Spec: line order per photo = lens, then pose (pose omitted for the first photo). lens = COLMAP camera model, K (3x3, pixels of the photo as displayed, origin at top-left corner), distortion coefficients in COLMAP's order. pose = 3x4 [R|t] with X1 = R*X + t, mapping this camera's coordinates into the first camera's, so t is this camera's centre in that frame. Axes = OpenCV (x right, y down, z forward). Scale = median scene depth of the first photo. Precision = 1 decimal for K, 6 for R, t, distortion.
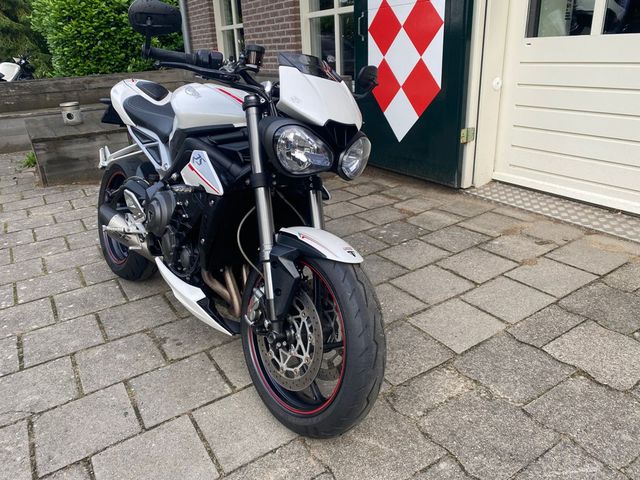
lens RADIAL K [[487.5, 0, 321.8], [0, 487.5, 233.1], [0, 0, 1]] dist [0.047680, -0.057317]
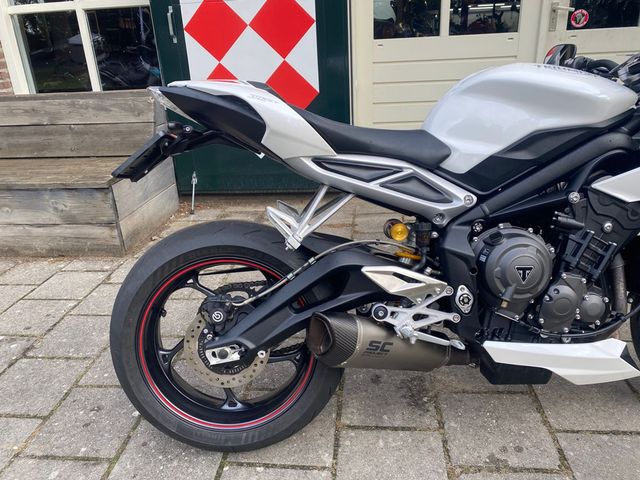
lens RADIAL K [[485.7, 0, 322.2], [0, 485.7, 242.4], [0, 0, 1]] dist [0.034778, -0.039667]
pose [[0.608694, -0.278250, 0.743013, -0.718776], [0.300953, 0.947473, 0.108271, -0.163869], [-0.734111, 0.157708, 0.660461, 0.575828]]
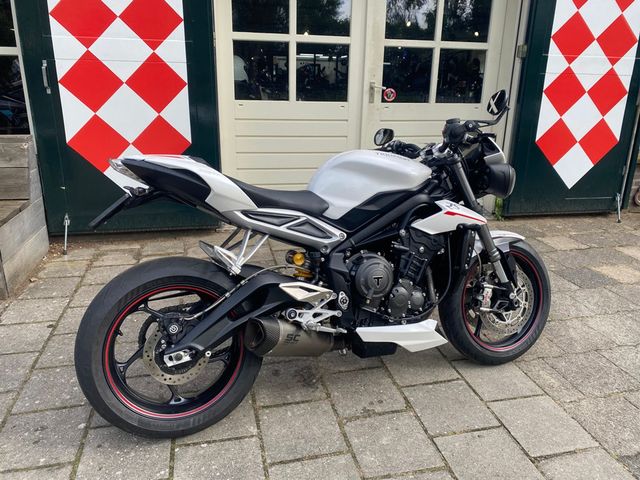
lens RADIAL K [[487.5, 0, 321.8], [0, 487.5, 233.1], [0, 0, 1]] dist [0.047680, -0.057317]
pose [[0.315209, -0.232737, 0.920042, -0.960836], [0.305650, 0.942702, 0.133753, -0.222712], [-0.898455, 0.239051, 0.368285, 0.532211]]
